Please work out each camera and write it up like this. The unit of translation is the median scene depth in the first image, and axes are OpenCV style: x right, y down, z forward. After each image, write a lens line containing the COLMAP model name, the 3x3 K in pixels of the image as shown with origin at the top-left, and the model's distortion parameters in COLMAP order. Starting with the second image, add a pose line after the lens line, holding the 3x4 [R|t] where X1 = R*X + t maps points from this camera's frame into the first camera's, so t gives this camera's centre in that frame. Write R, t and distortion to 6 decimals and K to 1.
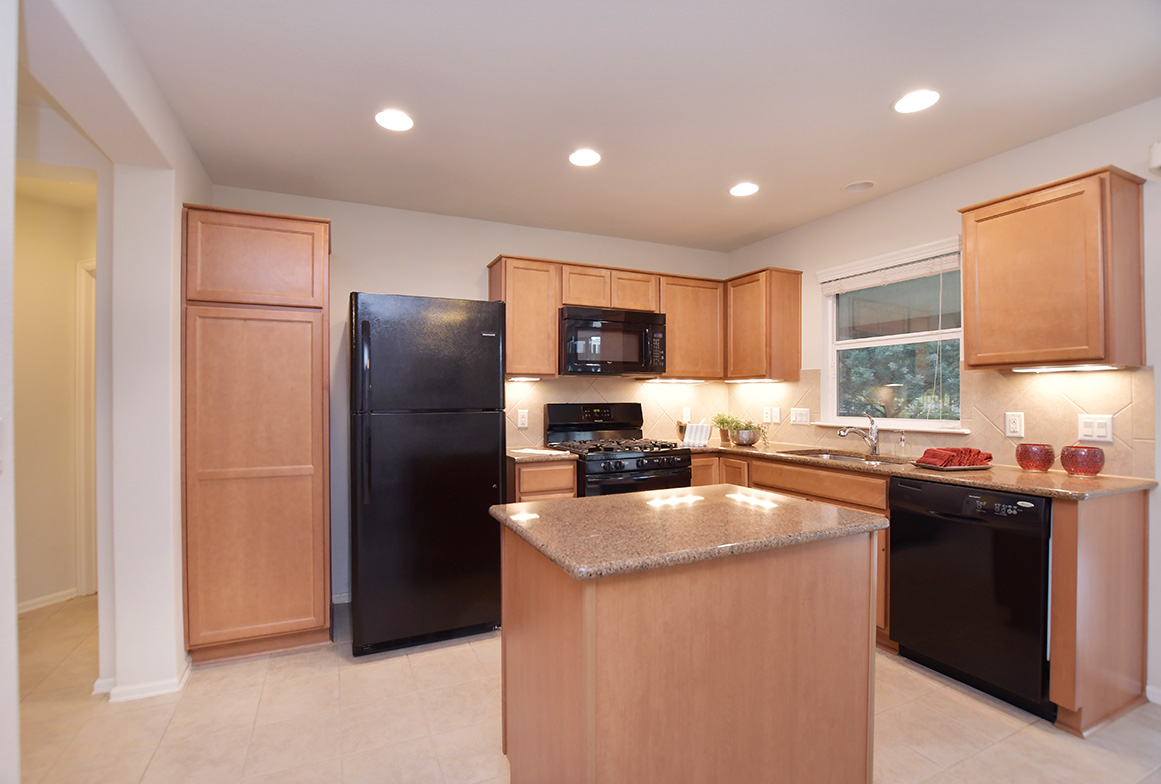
lens RADIAL K [[526.5, 0, 560.6], [0, 526.5, 398.6], [0, 0, 1]] dist [-0.030760, 0.000508]
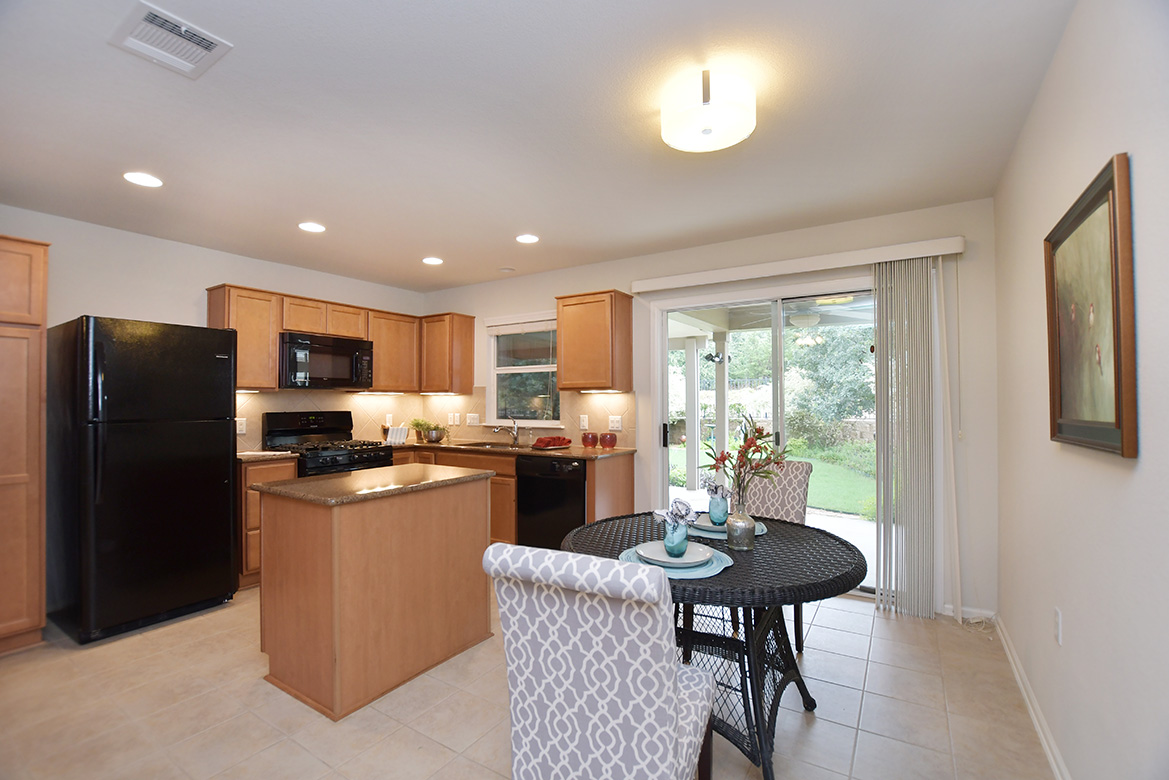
lens RADIAL K [[518.7, 0, 575.1], [0, 518.7, 393.8], [0, 0, 1]] dist [-0.019116, -0.000400]
pose [[0.837130, 0.009008, 0.546929, -0.087534], [0.001600, 0.999820, -0.018916, -0.010311], [-0.547001, 0.016710, 0.836965, -0.373269]]
